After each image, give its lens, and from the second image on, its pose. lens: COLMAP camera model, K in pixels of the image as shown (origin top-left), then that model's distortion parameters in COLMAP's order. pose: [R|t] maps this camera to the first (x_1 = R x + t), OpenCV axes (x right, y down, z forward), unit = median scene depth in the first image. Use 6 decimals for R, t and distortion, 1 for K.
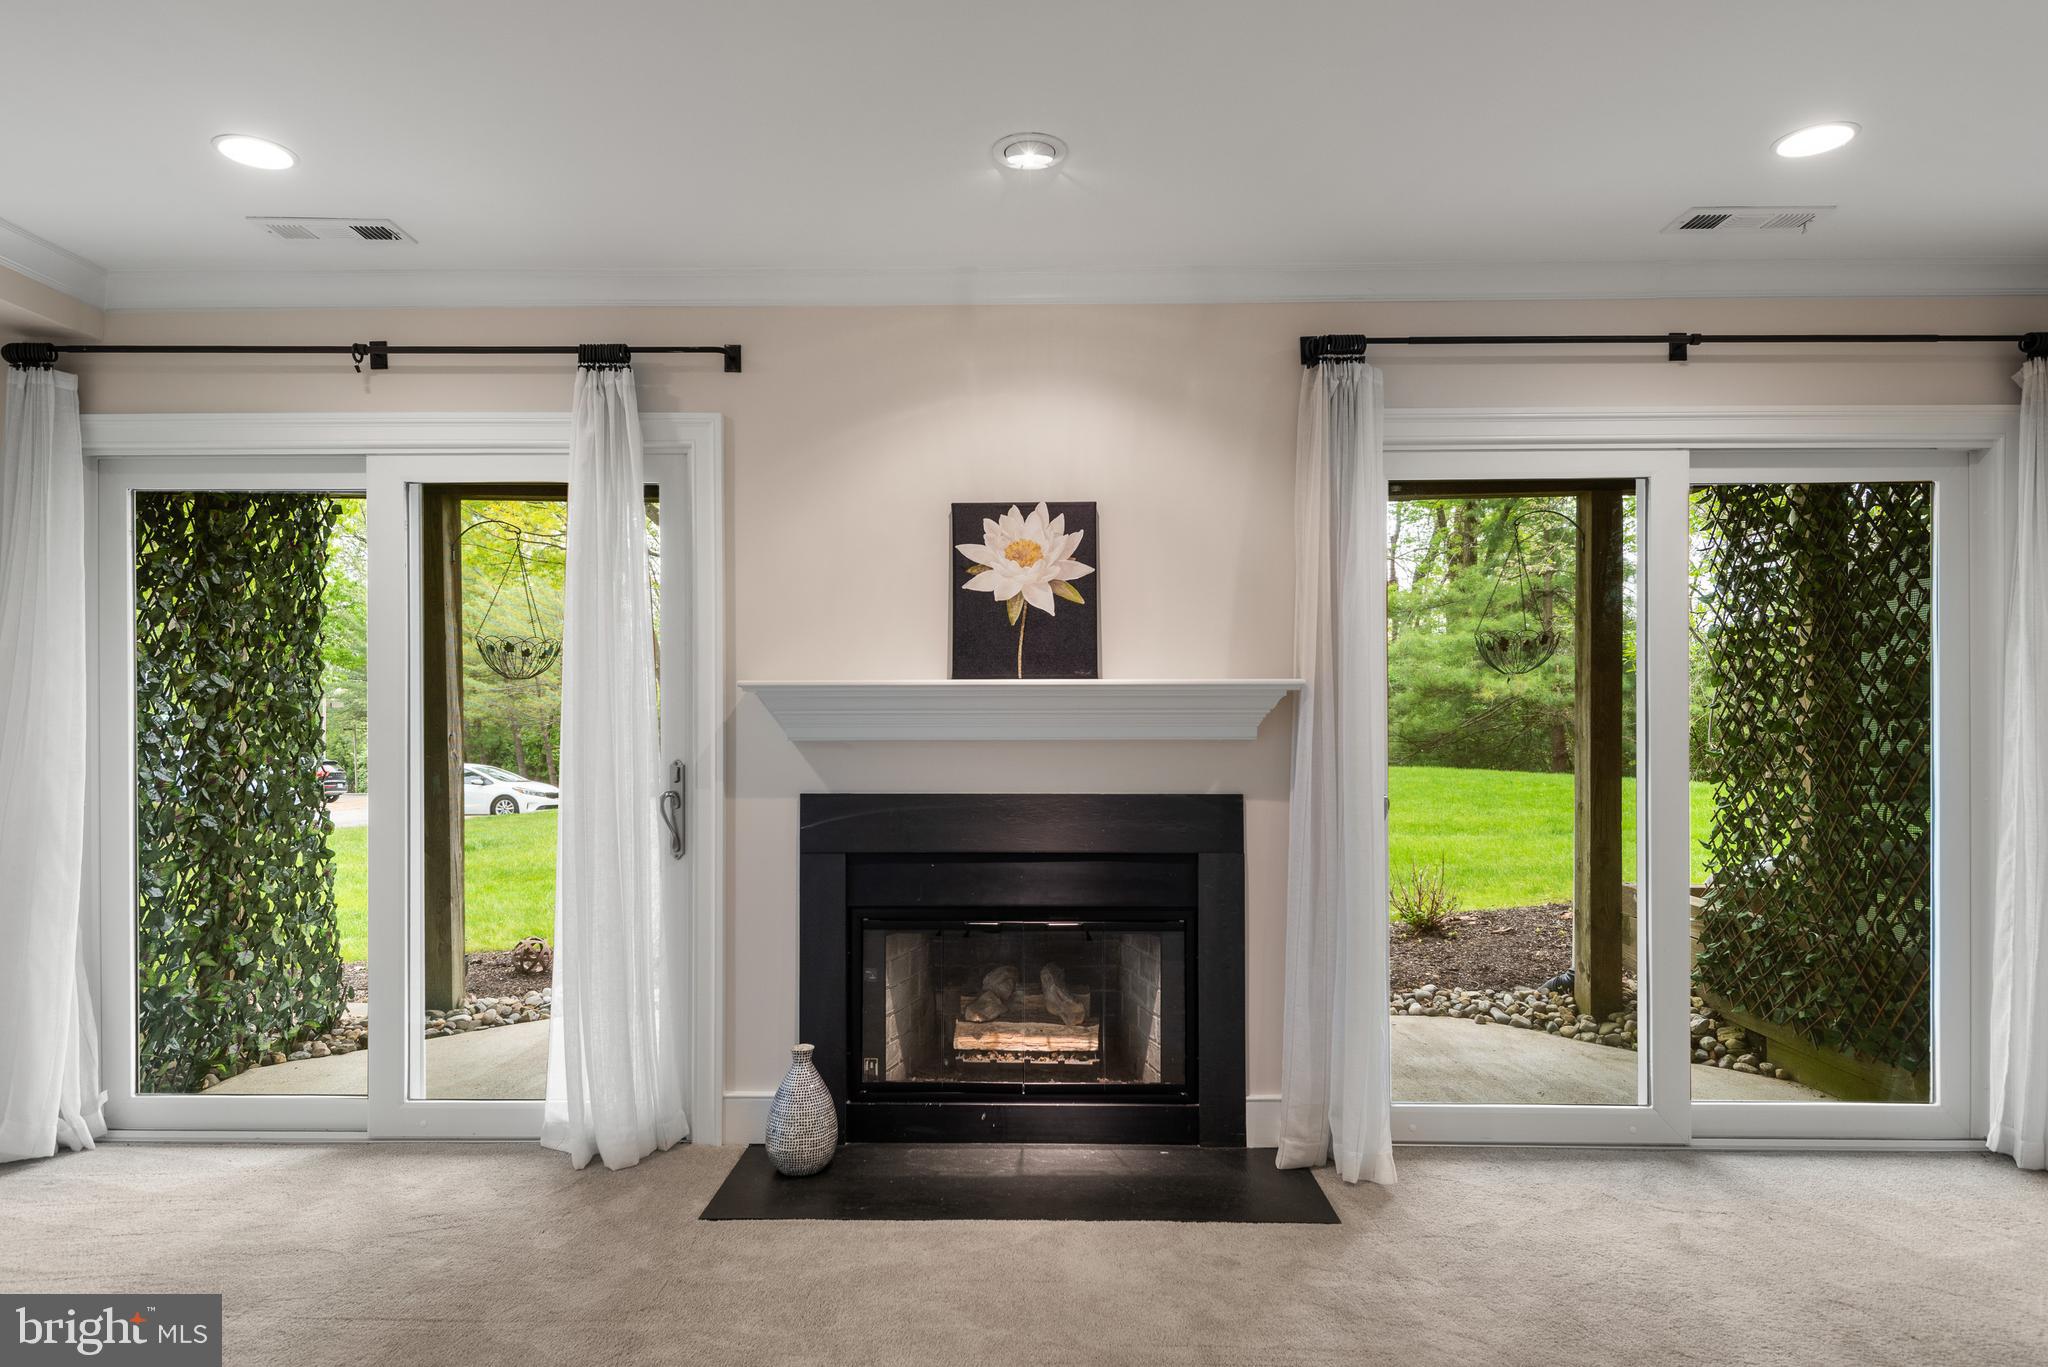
lens RADIAL K [[1186.8, 0, 1014.0], [0, 1186.8, 729.1], [0, 0, 1]] dist [0.018108, -0.008126]
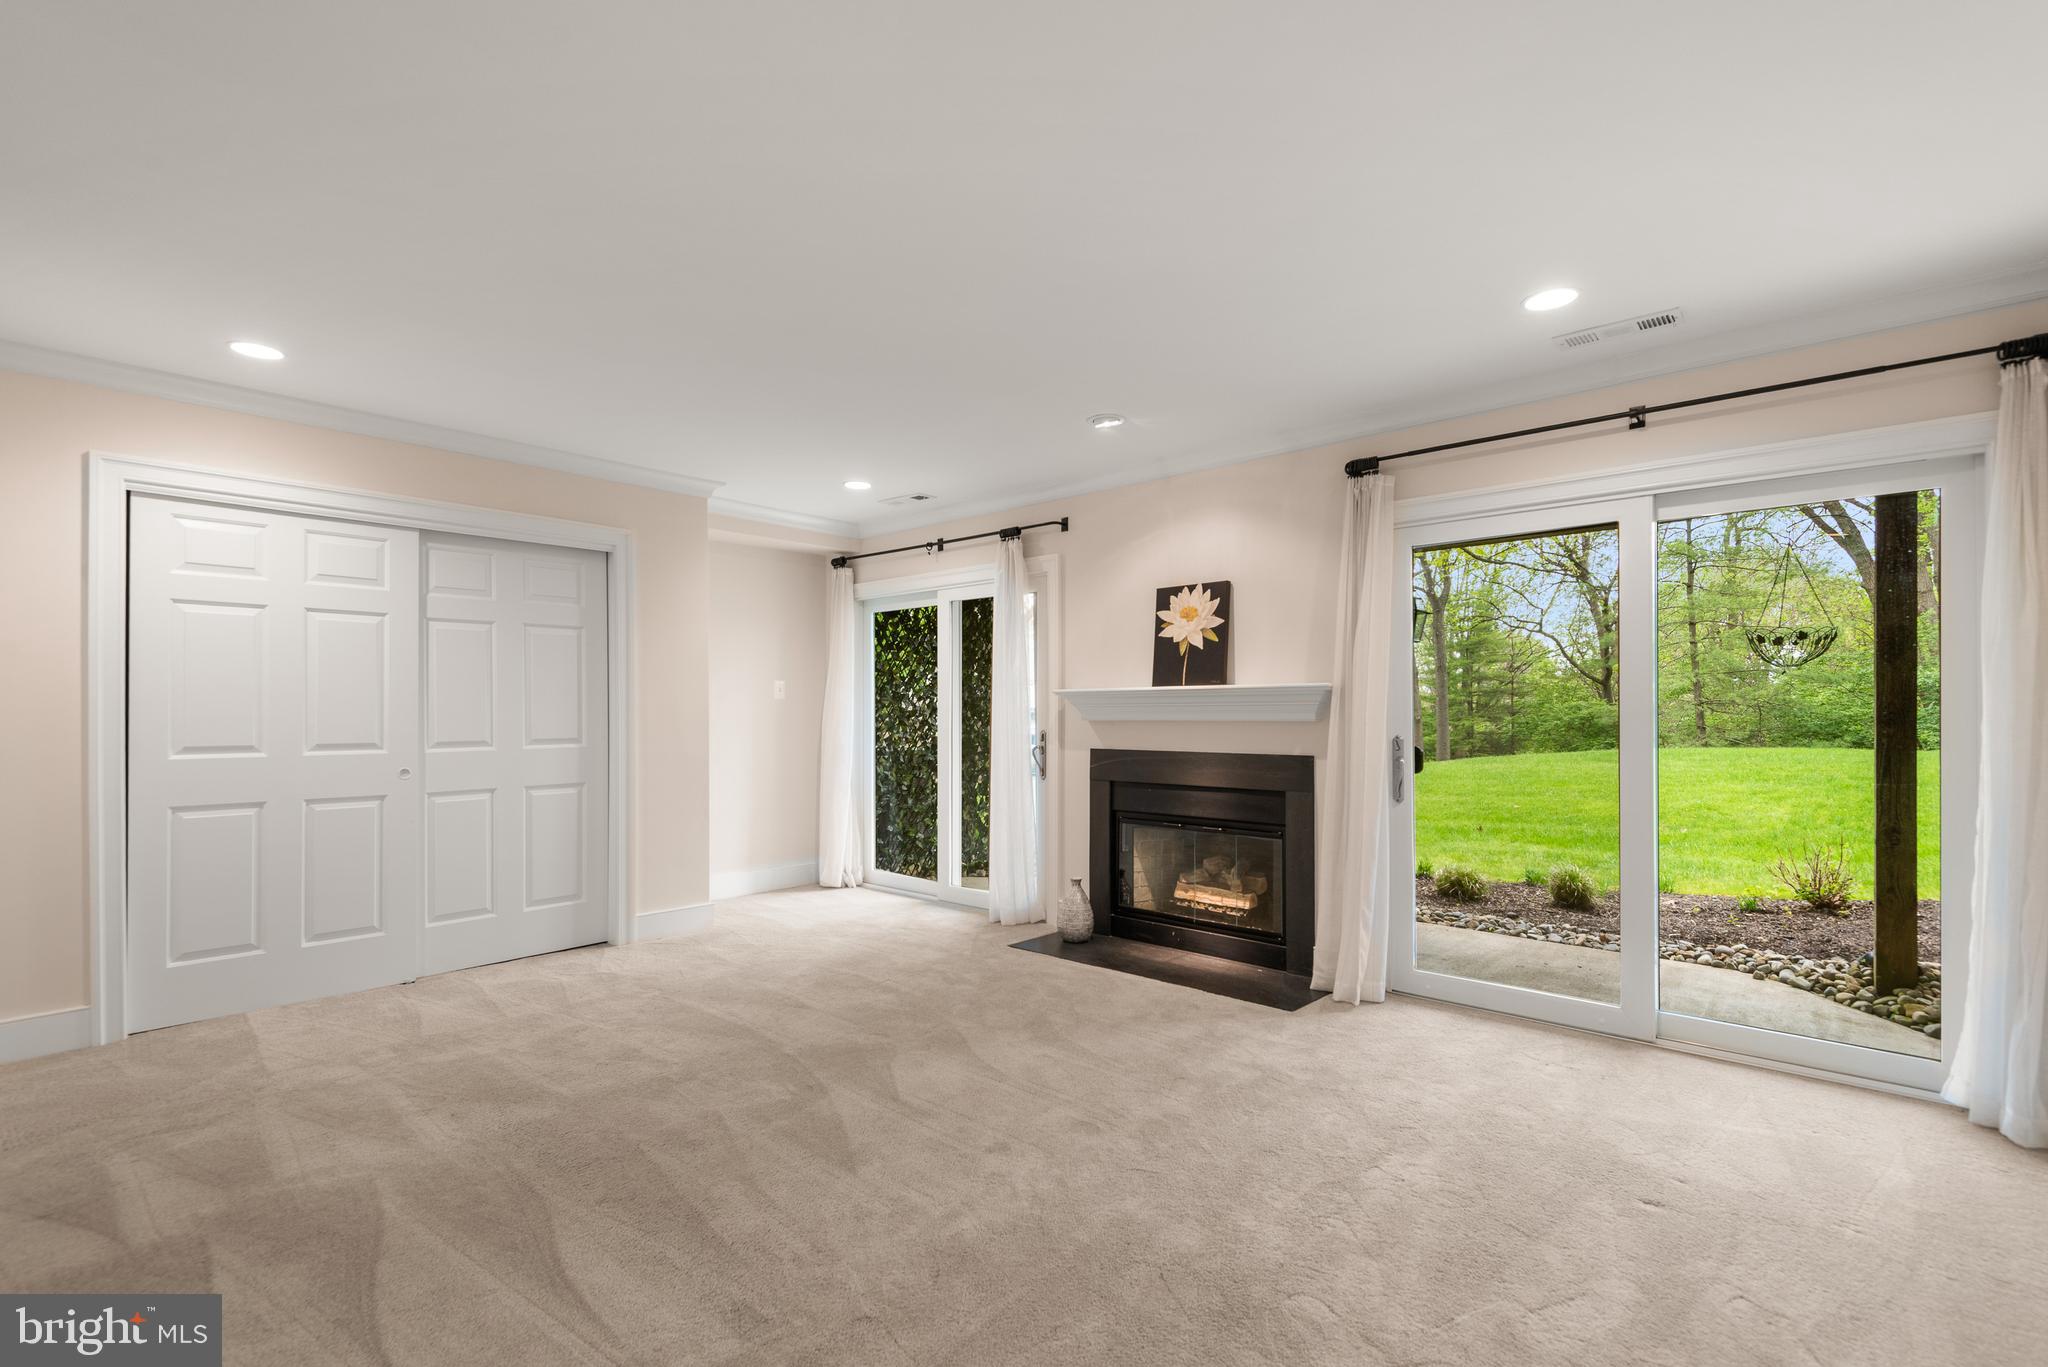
lens RADIAL K [[935.7, 0, 1017.1], [0, 935.7, 715.2], [0, 0, 1]] dist [0.007327, -0.001828]
pose [[0.747838, 0.001132, -0.663880, 0.730892], [-0.002861, 0.999995, -0.001517, 0.003980], [0.663875, 0.003034, 0.747837, -0.199123]]
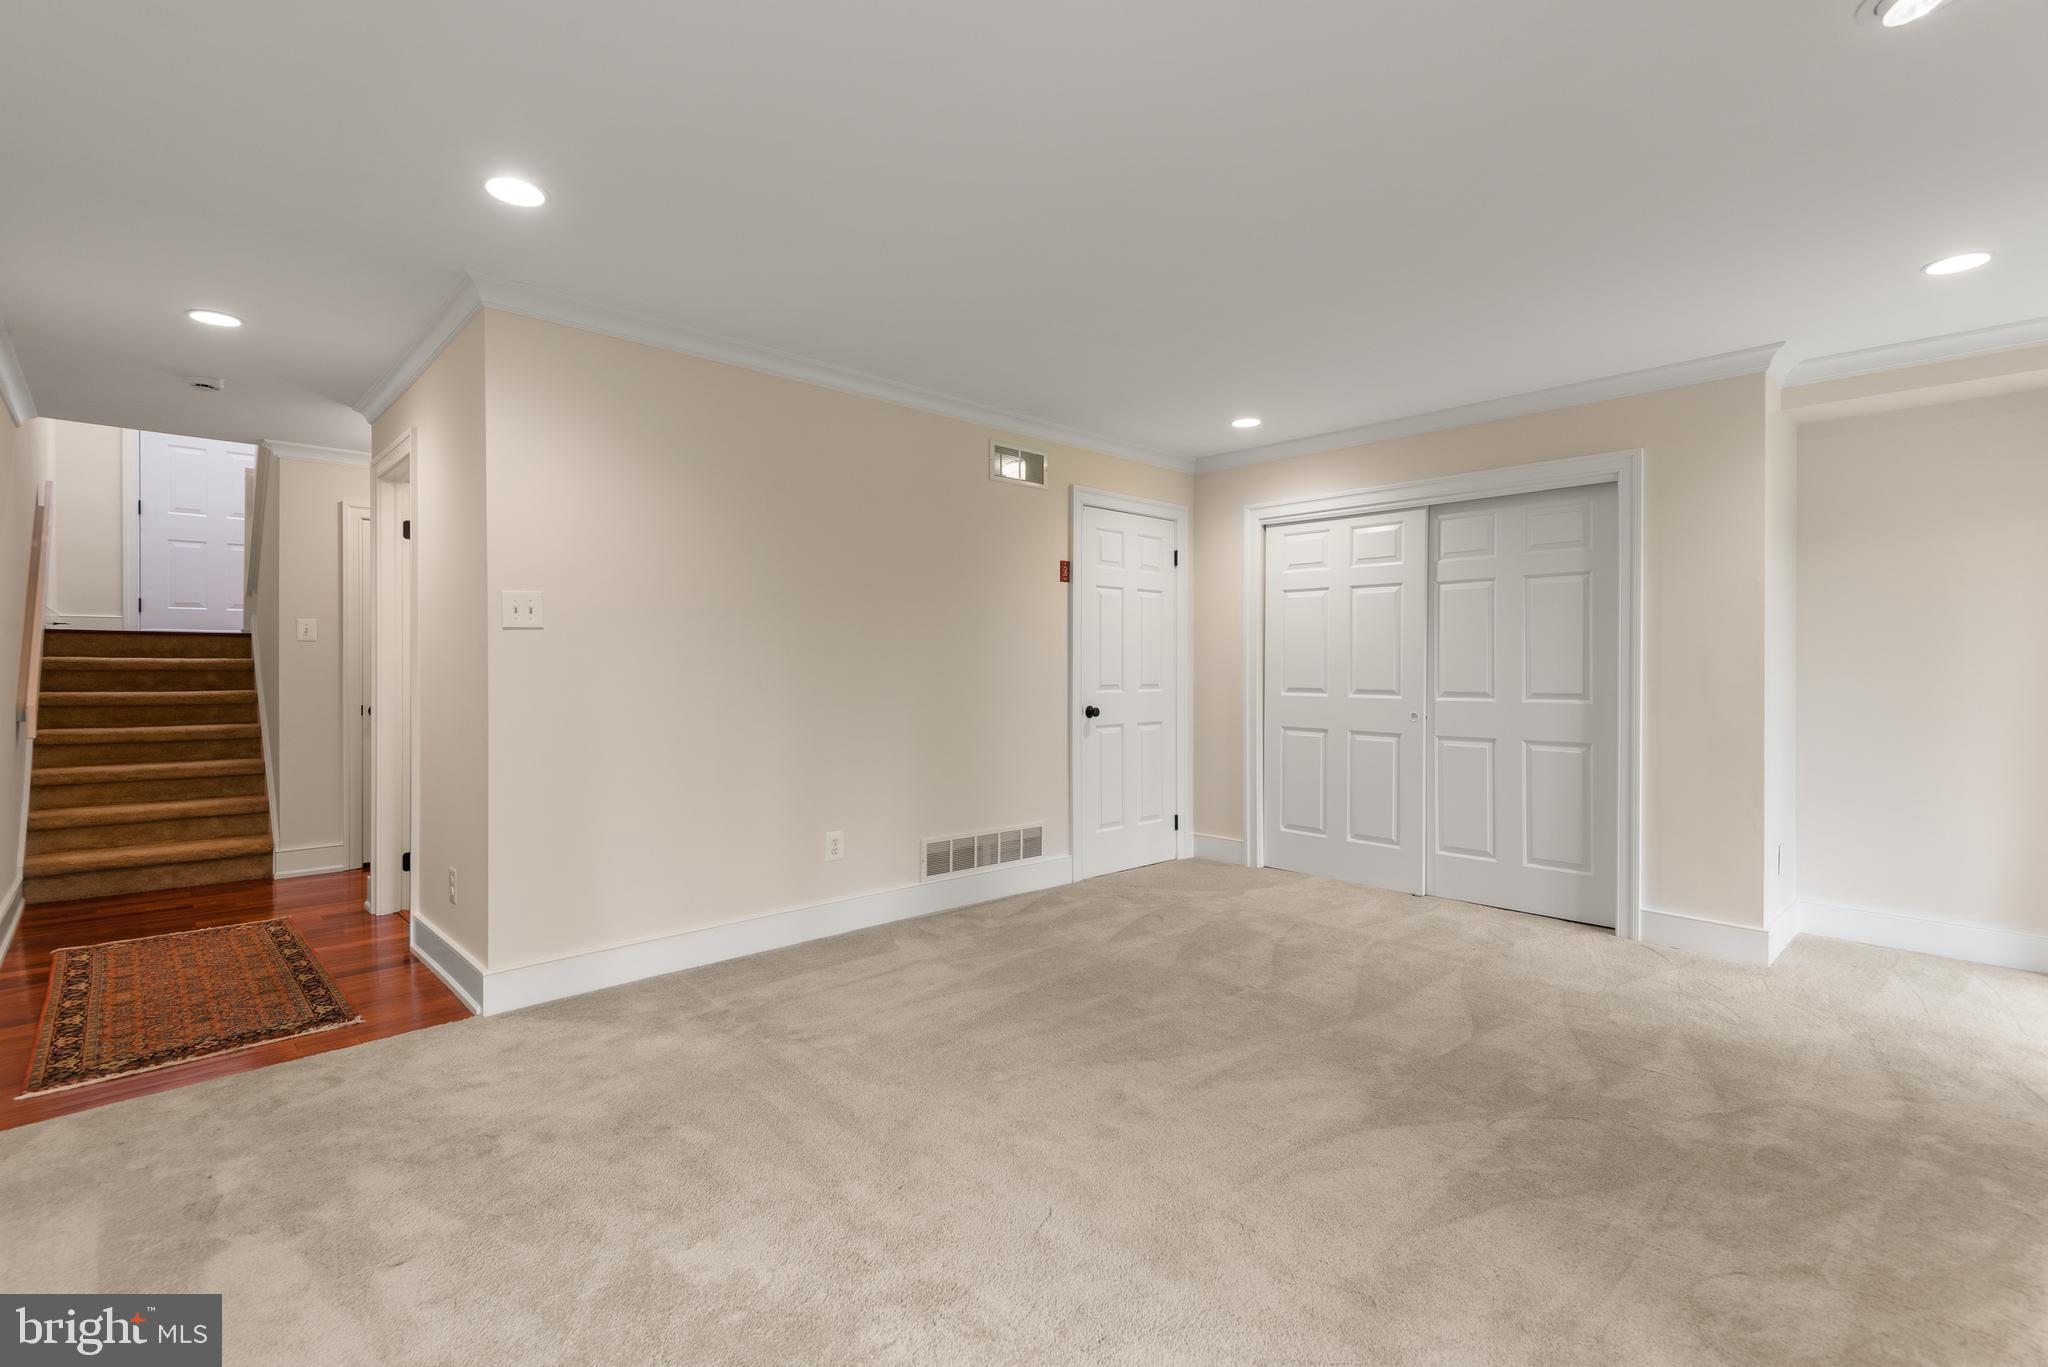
lens RADIAL K [[935.7, 0, 1022.6], [0, 935.7, 672.1], [0, 0, 1]] dist [0.007327, -0.001828]
pose [[-0.731437, 0.003749, -0.681898, 0.742494], [-0.007542, 0.999879, 0.013588, -0.003660], [0.681867, 0.015082, -0.731321, 0.867784]]
